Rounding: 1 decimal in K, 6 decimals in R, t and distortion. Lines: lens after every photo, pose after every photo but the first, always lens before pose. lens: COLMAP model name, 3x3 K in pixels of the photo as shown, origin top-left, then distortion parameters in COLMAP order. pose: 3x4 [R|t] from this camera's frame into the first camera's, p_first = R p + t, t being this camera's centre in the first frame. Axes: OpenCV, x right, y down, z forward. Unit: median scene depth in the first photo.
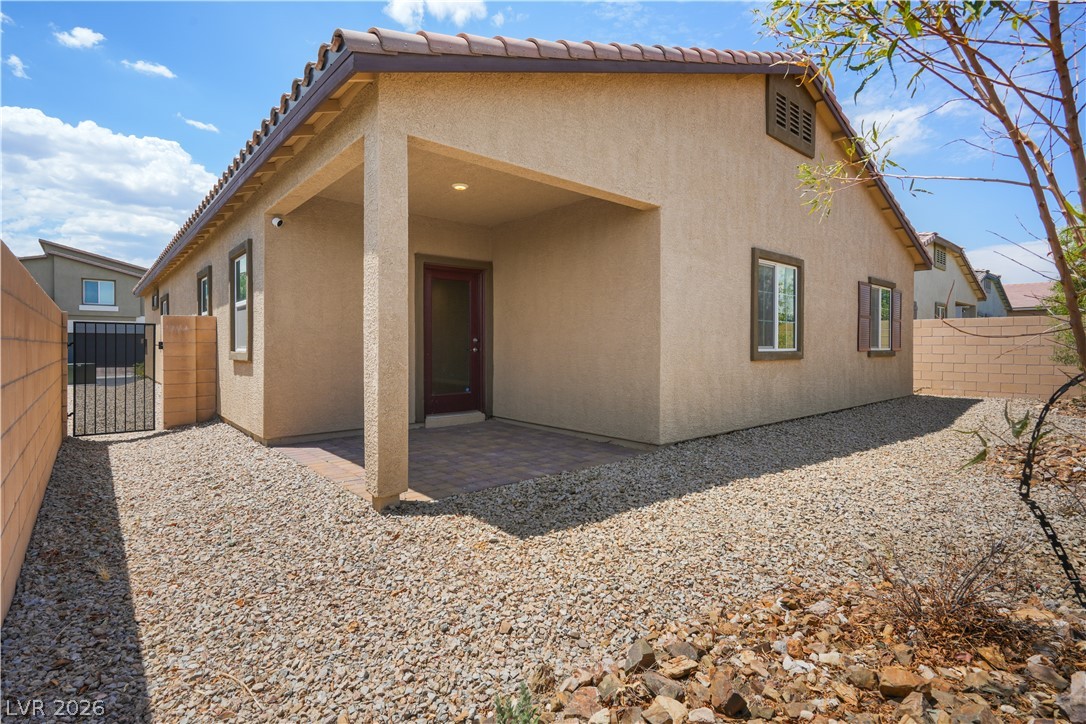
lens RADIAL K [[534.1, 0, 542.9], [0, 534.1, 354.4], [0, 0, 1]] dist [-0.003728, -0.000146]
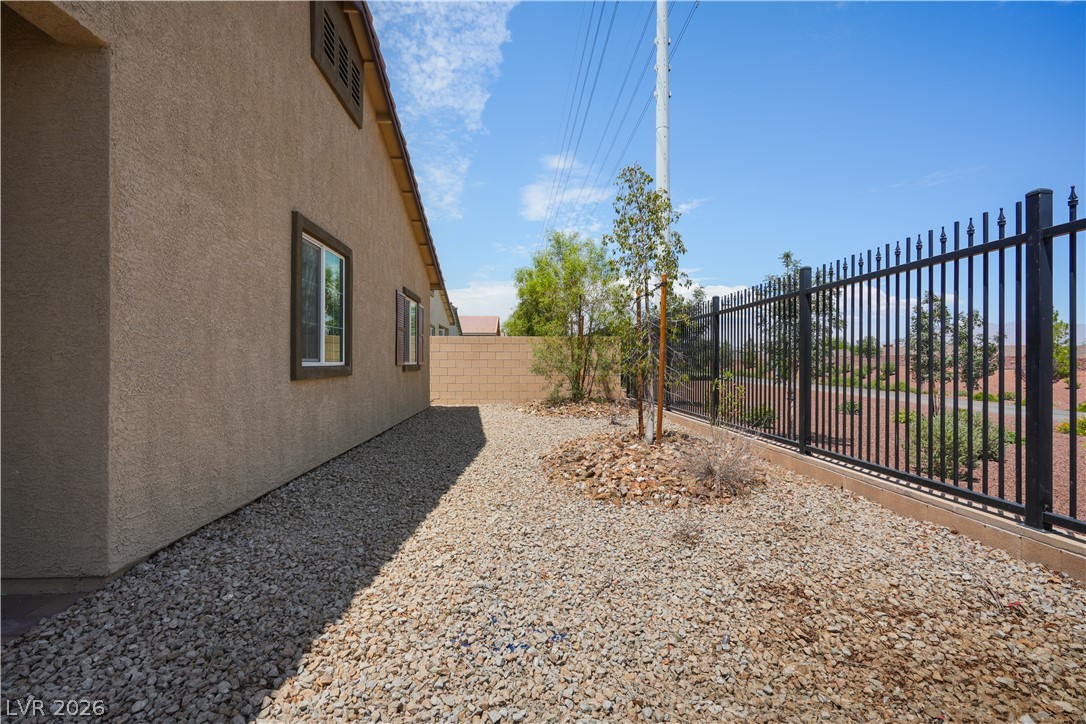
lens RADIAL K [[492.6, 0, 545.6], [0, 492.6, 362.0], [0, 0, 1]] dist [-0.003993, -0.000049]
pose [[0.605391, 0.001267, 0.795927, 0.093509], [0.009991, 0.999908, -0.009191, -0.002203], [-0.795866, 0.013516, 0.605322, 0.377596]]
